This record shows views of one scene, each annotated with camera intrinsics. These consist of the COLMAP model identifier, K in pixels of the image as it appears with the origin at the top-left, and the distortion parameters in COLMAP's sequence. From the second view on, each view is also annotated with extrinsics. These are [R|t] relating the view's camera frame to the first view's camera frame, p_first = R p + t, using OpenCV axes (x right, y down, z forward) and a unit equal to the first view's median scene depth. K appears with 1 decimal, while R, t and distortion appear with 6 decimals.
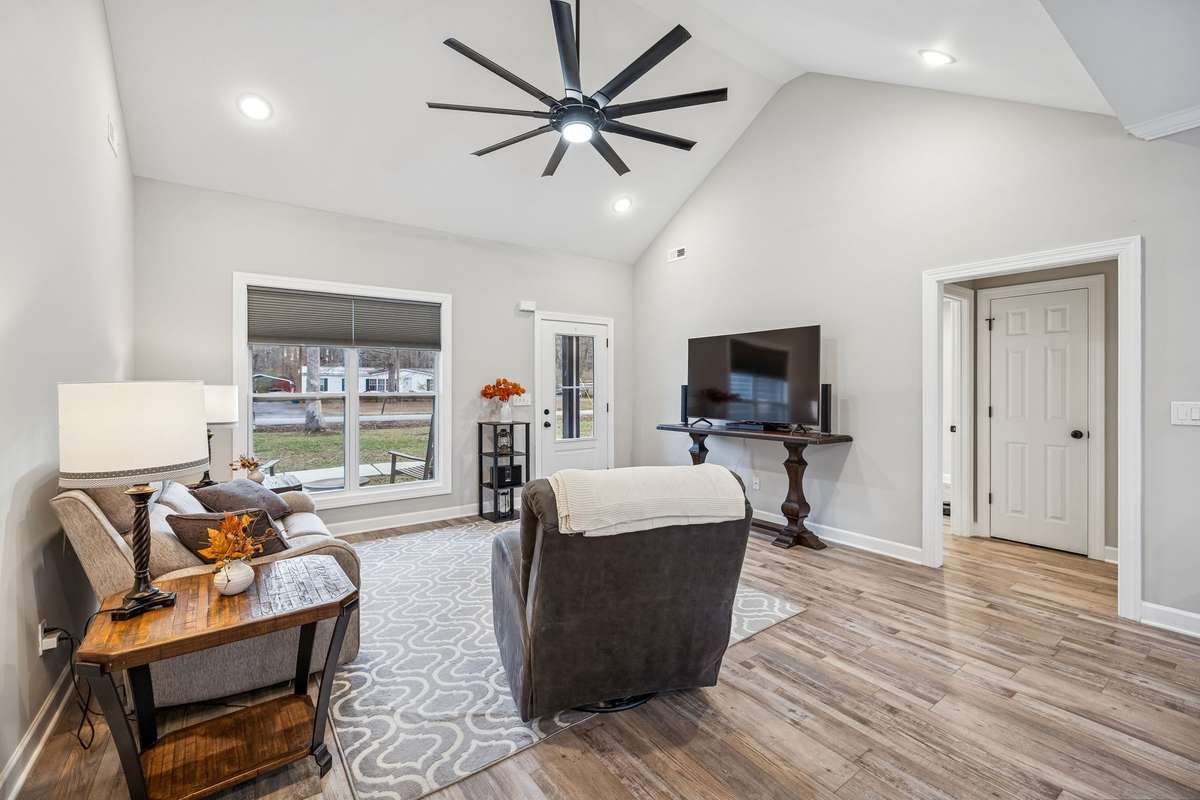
lens RADIAL K [[507.1, 0, 595.9], [0, 507.1, 391.6], [0, 0, 1]] dist [0.001185, -0.000049]
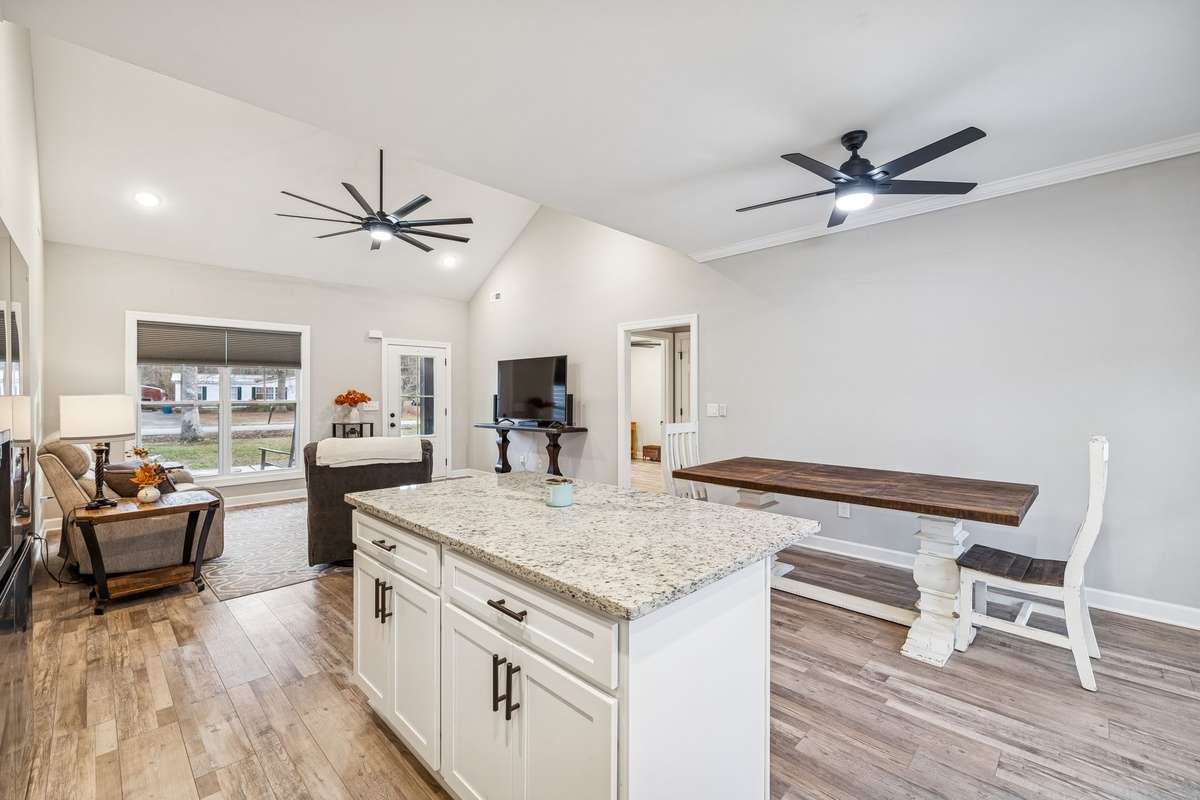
lens RADIAL K [[504.1, 0, 596.1], [0, 504.1, 396.5], [0, 0, 1]] dist [0.000438, 0.000076]
pose [[0.985431, -0.001493, 0.170070, 0.222879], [0.002635, 0.999975, -0.006489, 0.001643], [-0.170056, 0.006843, 0.985411, -0.411434]]
